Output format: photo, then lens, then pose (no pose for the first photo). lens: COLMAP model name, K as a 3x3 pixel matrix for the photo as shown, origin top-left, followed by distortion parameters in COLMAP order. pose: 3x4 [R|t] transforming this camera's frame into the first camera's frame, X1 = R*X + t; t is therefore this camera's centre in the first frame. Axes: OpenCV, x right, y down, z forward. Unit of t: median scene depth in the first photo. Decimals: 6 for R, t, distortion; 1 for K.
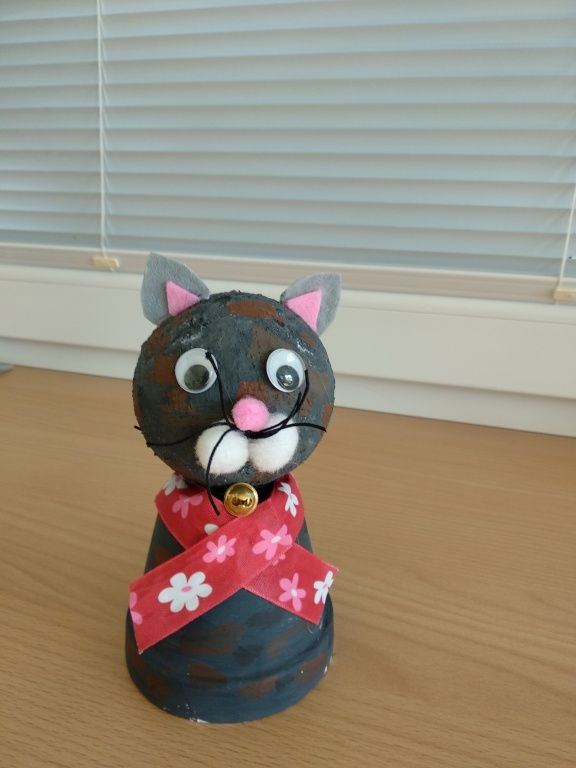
lens RADIAL K [[637.1, 0, 286.6], [0, 637.1, 384.7], [0, 0, 1]] dist [0.000085, -0.044867]
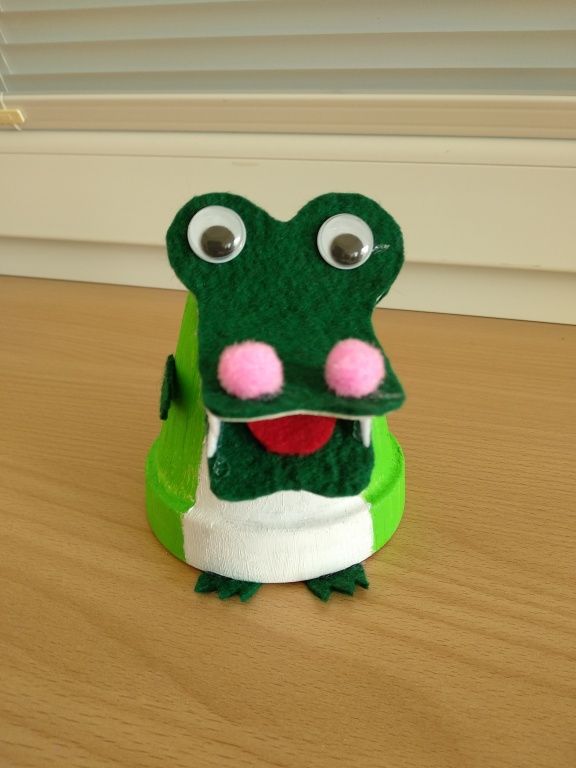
lens RADIAL K [[637.1, 0, 291.0], [0, 637.1, 385.1], [0, 0, 1]] dist [0.000085, -0.044867]
pose [[0.999259, -0.033700, 0.018582, 0.037881], [0.031347, 0.992879, 0.114928, 0.078596], [-0.022323, -0.114260, 0.993200, 0.427728]]
